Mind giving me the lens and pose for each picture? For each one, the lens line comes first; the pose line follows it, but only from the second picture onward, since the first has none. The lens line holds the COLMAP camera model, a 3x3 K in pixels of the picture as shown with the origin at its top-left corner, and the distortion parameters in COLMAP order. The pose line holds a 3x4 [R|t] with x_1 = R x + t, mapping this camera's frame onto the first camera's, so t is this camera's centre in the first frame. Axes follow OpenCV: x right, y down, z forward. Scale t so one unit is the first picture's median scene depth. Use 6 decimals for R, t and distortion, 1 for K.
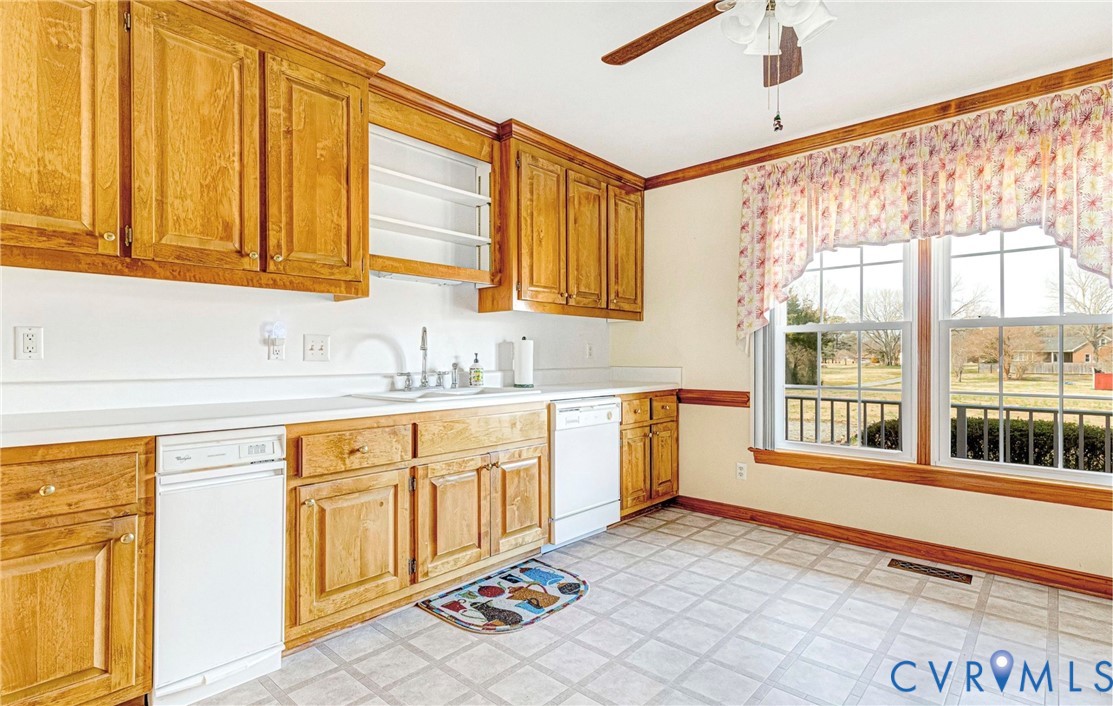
lens RADIAL K [[579.1, 0, 557.0], [0, 579.1, 357.5], [0, 0, 1]] dist [0.002957, -0.001414]
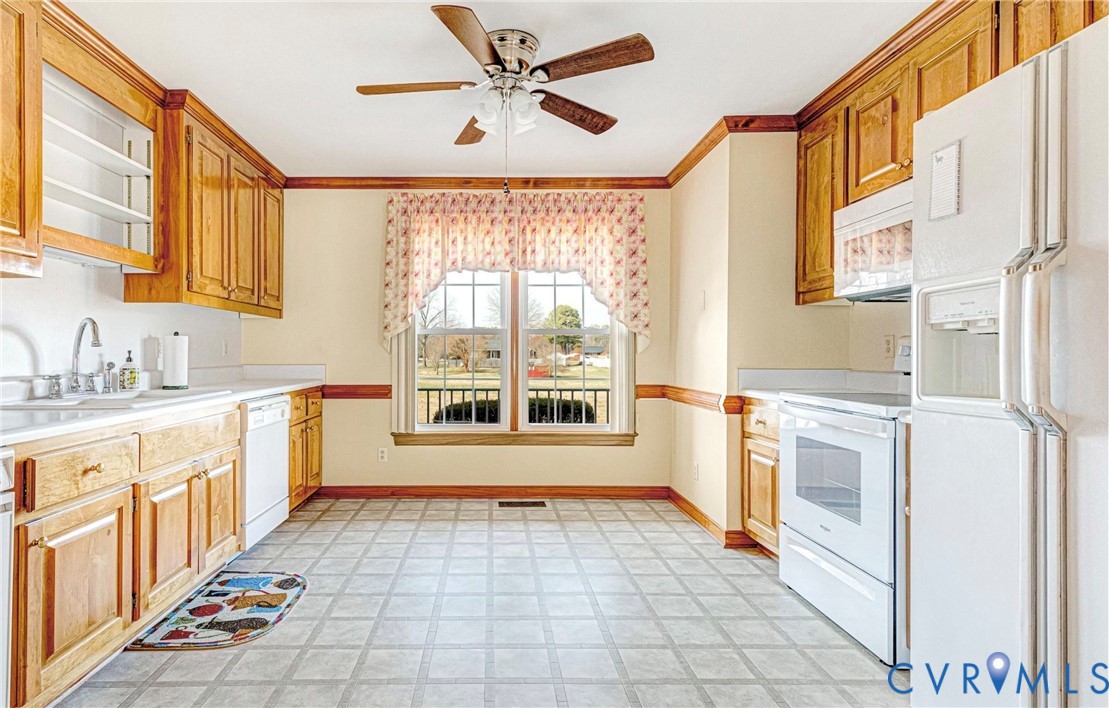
lens RADIAL K [[565.9, 0, 554.5], [0, 565.9, 354.0], [0, 0, 1]] dist [-0.001491, -0.001953]
pose [[0.685359, 0.000243, 0.728205, -0.308266], [0.001037, 0.999999, -0.001310, -0.000440], [-0.728205, 0.001653, 0.685358, -0.013263]]
